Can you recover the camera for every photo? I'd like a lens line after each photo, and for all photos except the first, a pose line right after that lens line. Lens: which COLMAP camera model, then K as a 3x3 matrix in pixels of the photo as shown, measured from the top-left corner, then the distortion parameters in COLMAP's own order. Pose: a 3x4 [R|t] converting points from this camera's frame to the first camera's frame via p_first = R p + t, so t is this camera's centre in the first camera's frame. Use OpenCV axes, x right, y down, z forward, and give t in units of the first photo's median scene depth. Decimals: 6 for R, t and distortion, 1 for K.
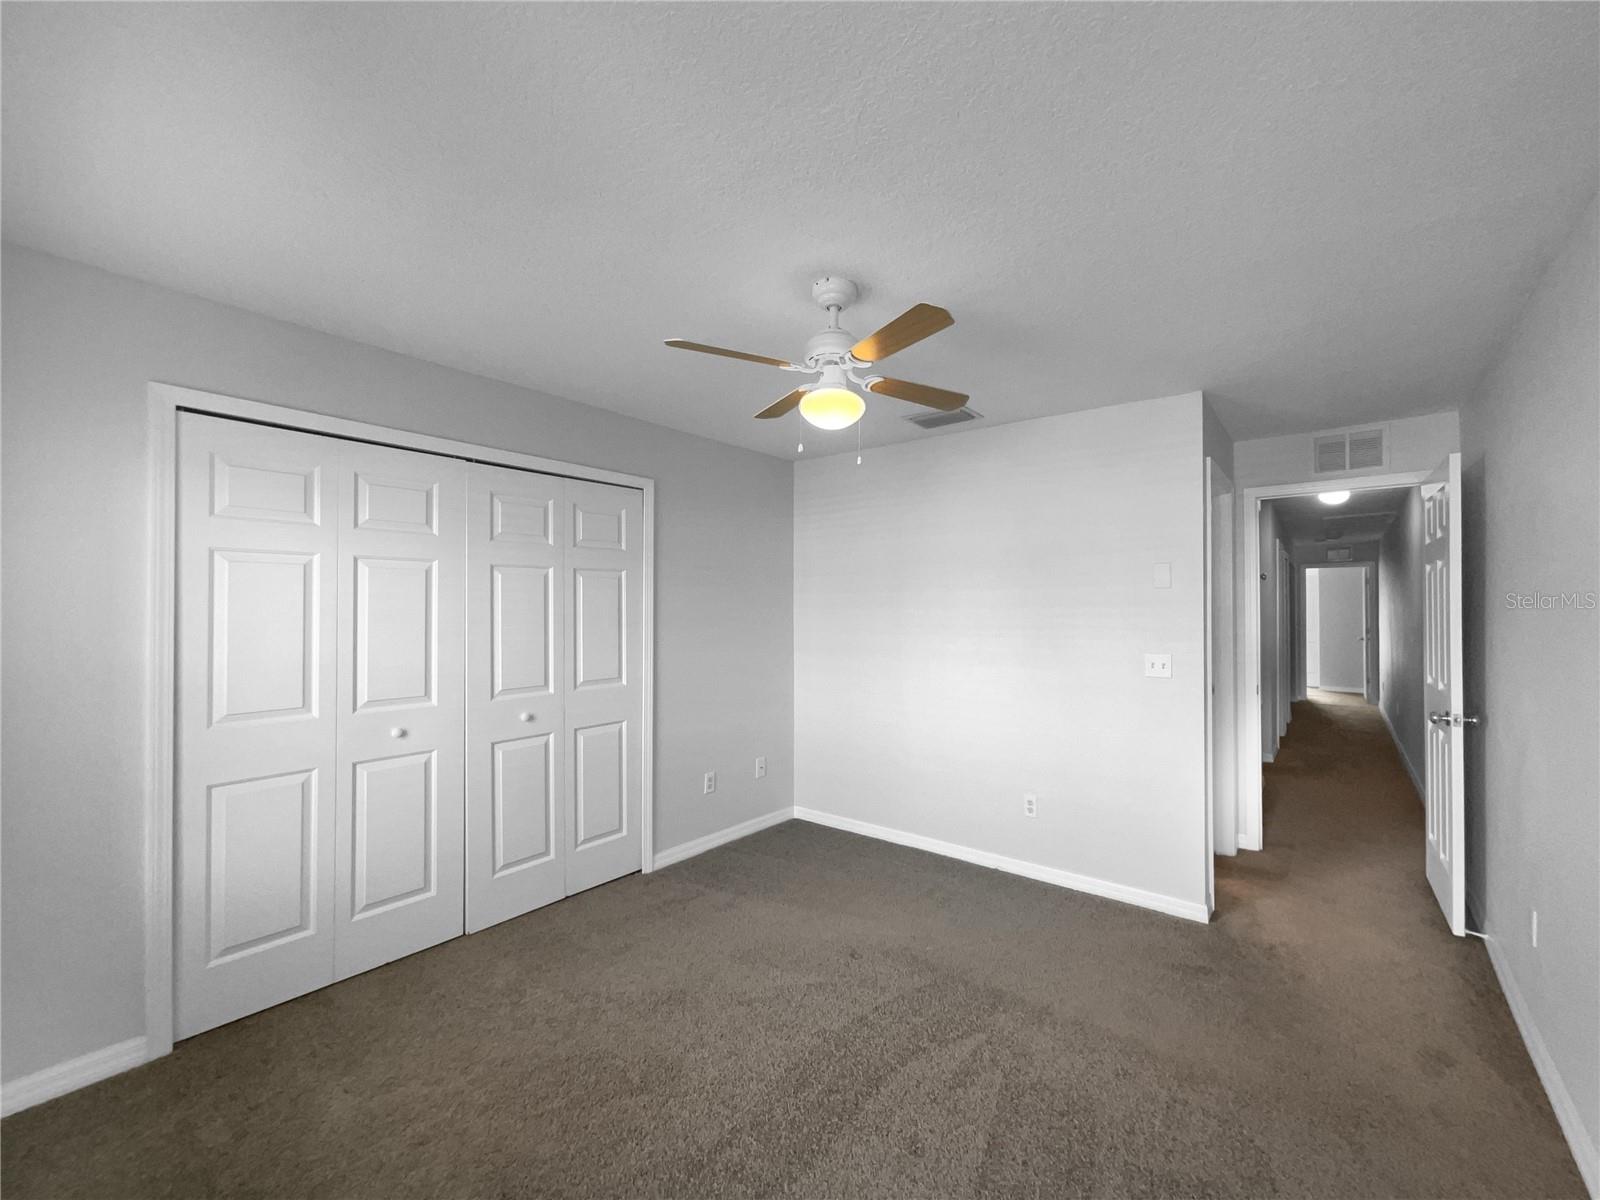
lens RADIAL K [[662.5, 0, 800.0], [0, 662.5, 600.0], [0, 0, 1]] dist [0.000704, 0.000211]
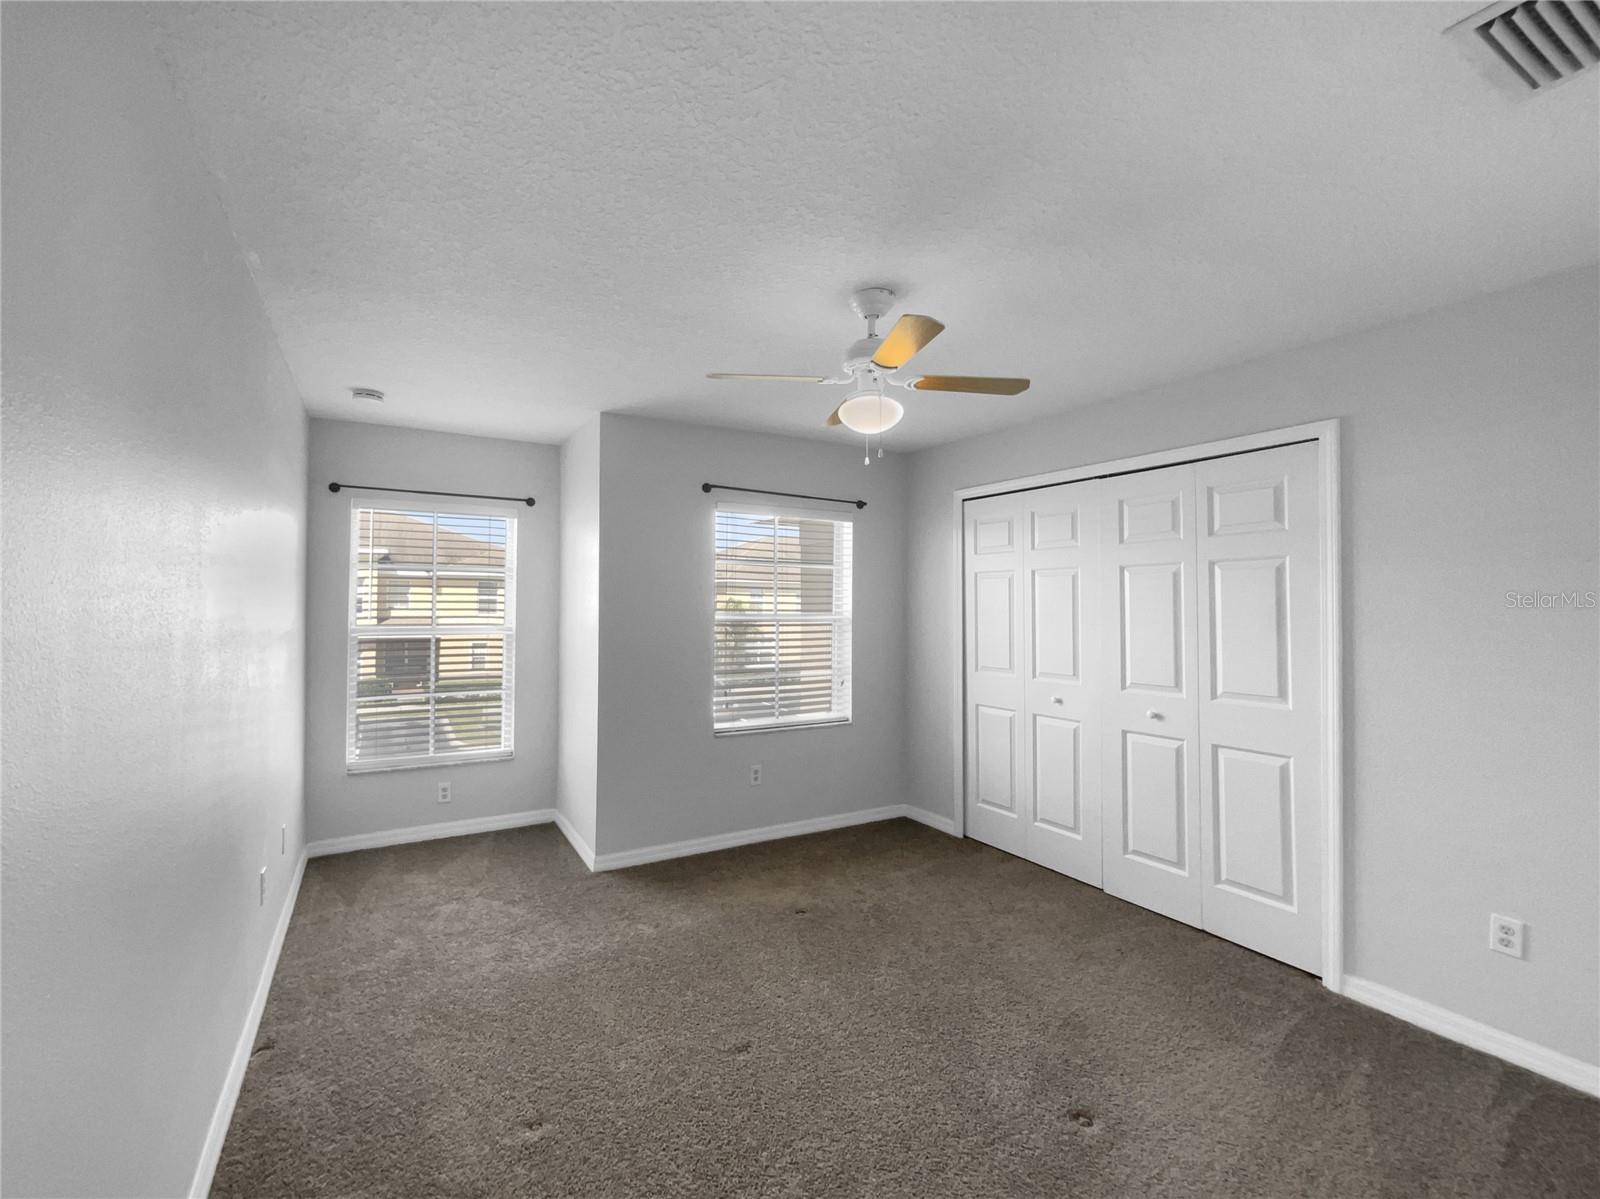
lens RADIAL K [[662.5, 0, 800.0], [0, 662.5, 599.5], [0, 0, 1]] dist [0.000704, 0.000211]
pose [[-0.323102, -0.011618, -0.946293, 0.730890], [0.009422, 0.999836, -0.015492, 0.012232], [0.946317, -0.013921, -0.322940, 0.845680]]
